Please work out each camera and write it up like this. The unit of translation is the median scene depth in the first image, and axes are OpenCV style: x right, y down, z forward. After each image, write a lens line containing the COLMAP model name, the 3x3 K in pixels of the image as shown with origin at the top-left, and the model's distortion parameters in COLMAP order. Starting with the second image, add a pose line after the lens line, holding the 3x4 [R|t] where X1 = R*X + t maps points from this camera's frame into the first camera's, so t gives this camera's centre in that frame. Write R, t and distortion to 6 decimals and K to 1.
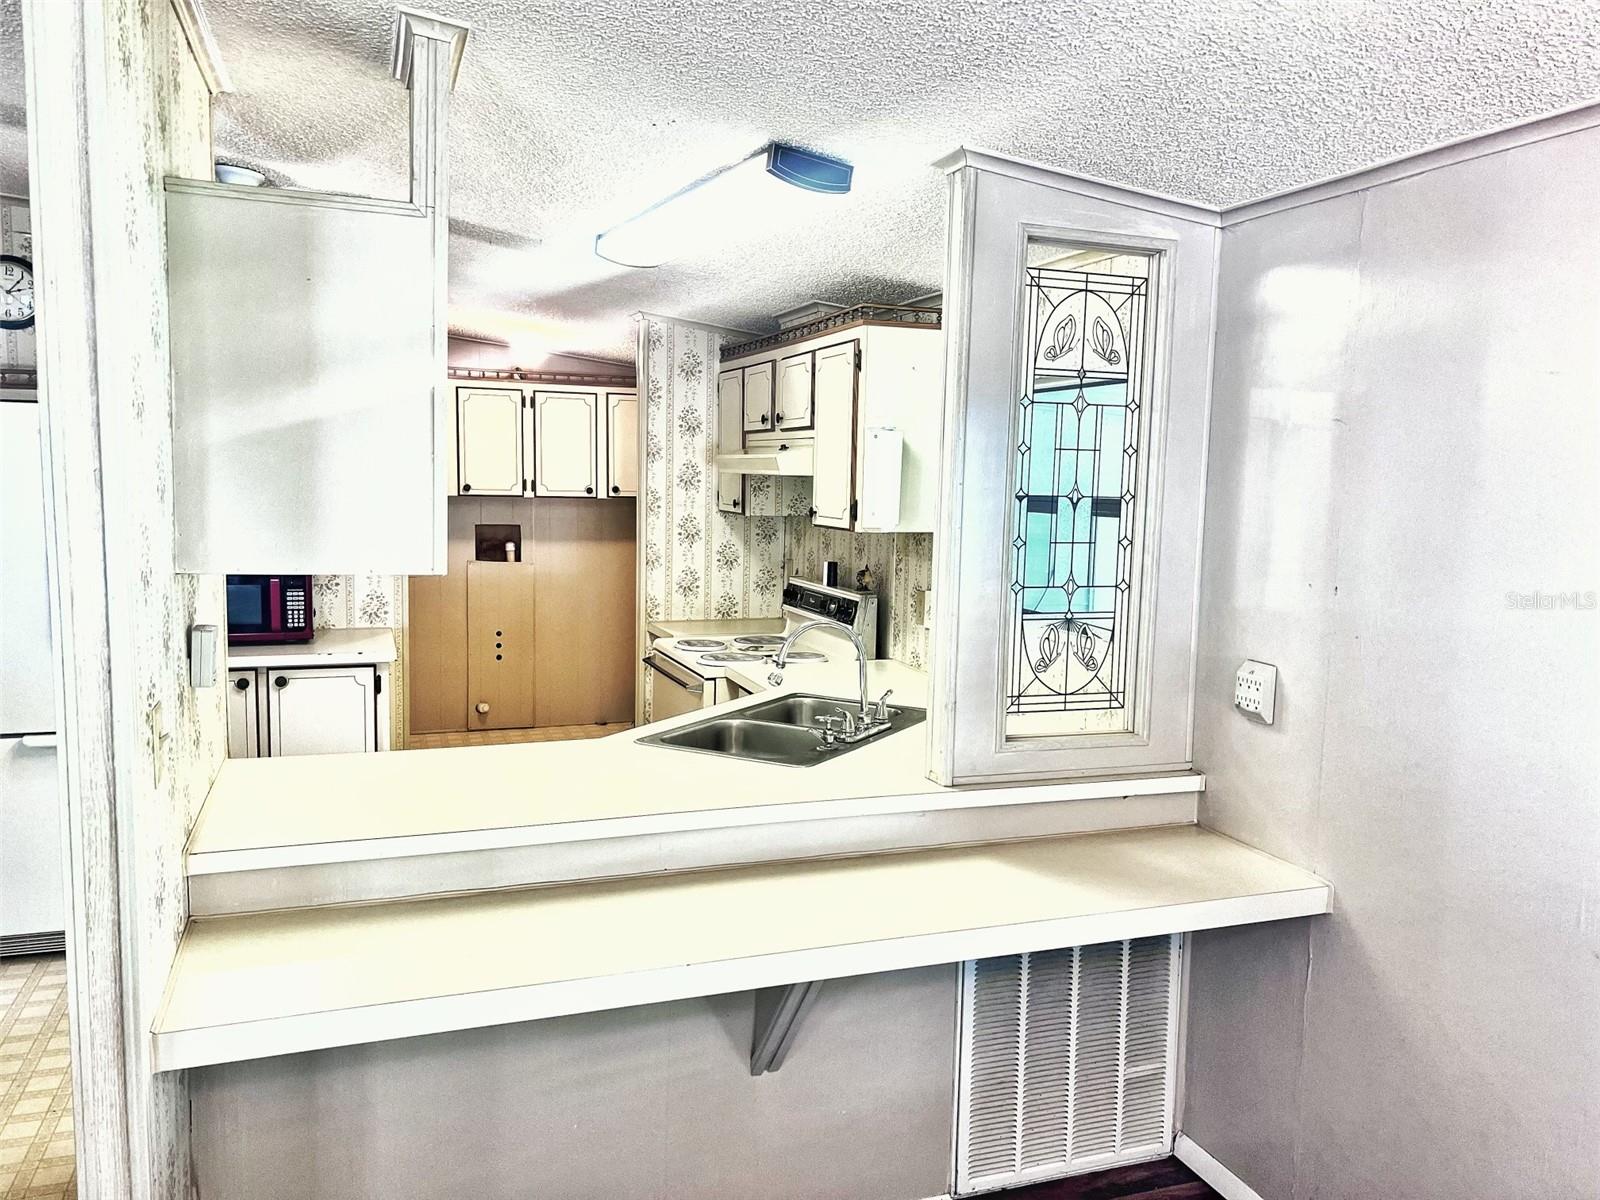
lens RADIAL K [[1187.3, 0, 796.9], [0, 1187.3, 606.7], [0, 0, 1]] dist [0.094410, -0.158135]
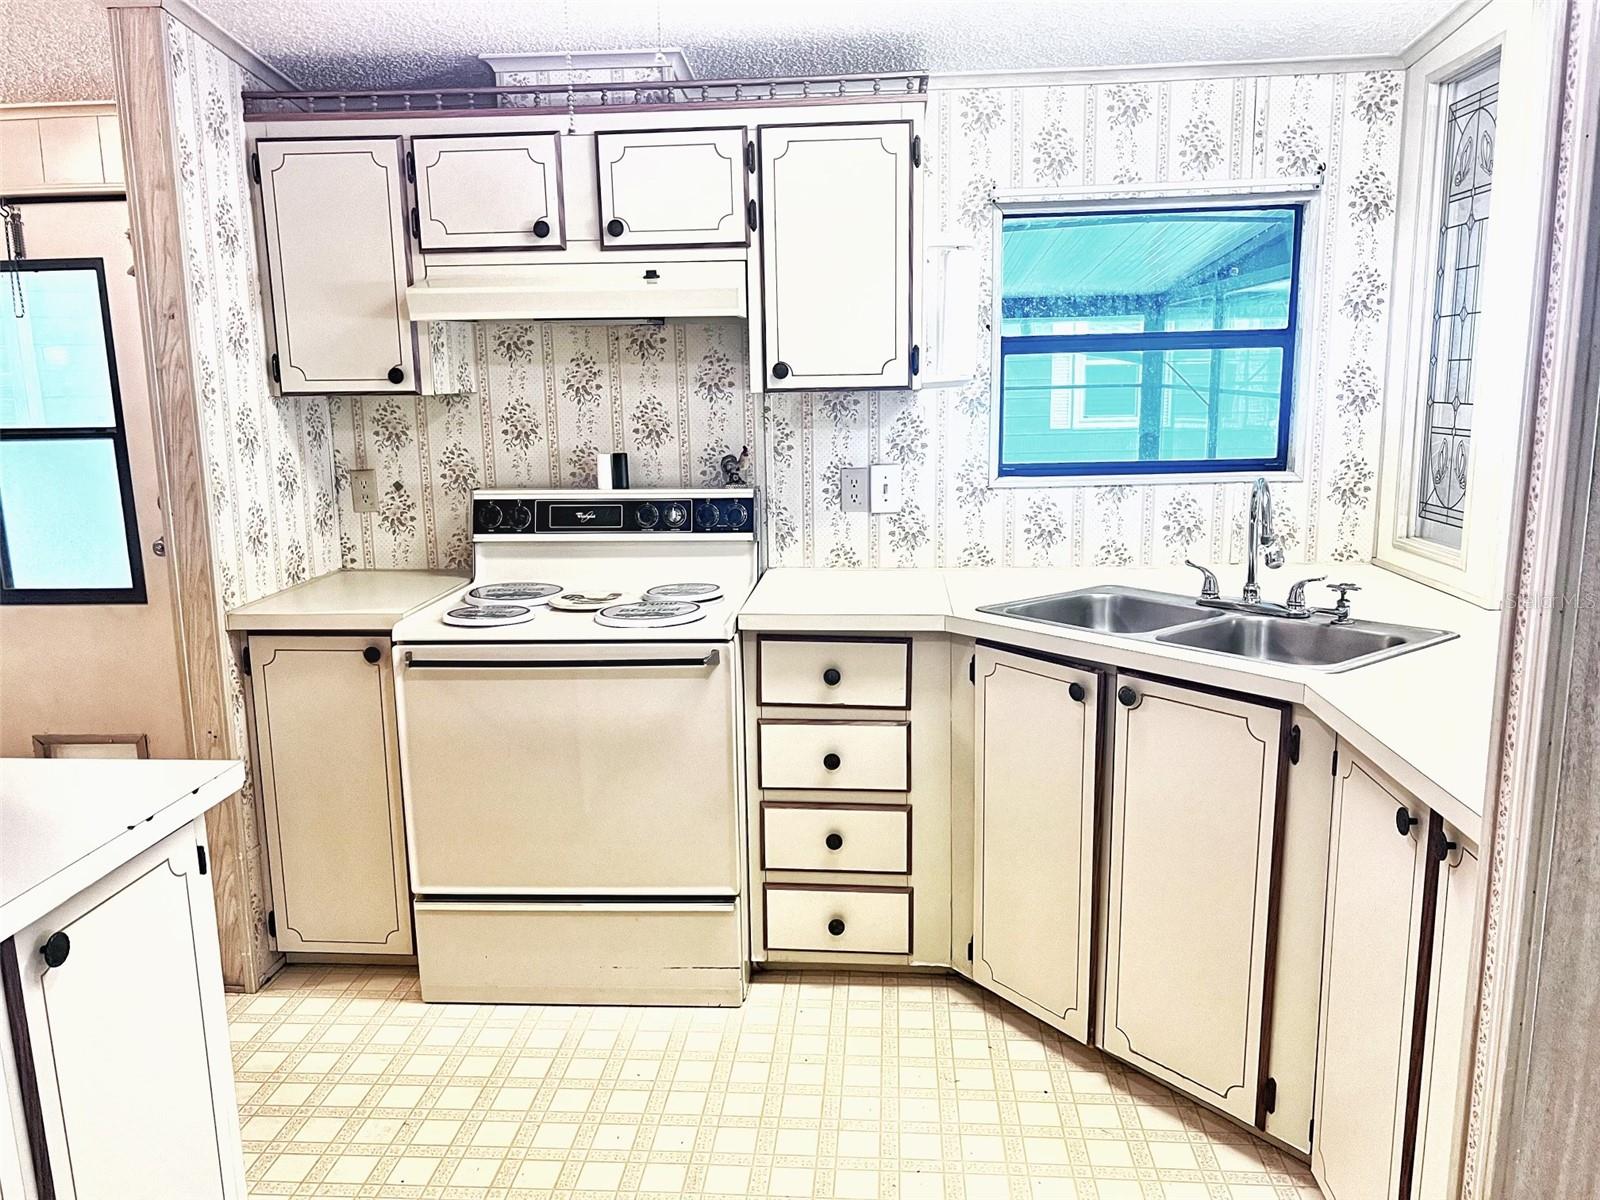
lens RADIAL K [[1187.3, 0, 796.9], [0, 1187.3, 606.7], [0, 0, 1]] dist [0.094410, -0.158135]
pose [[0.409200, -0.192186, 0.891975, -0.499959], [0.128915, 0.979937, 0.151998, -0.038404], [-0.903292, 0.052792, 0.425766, 0.553033]]
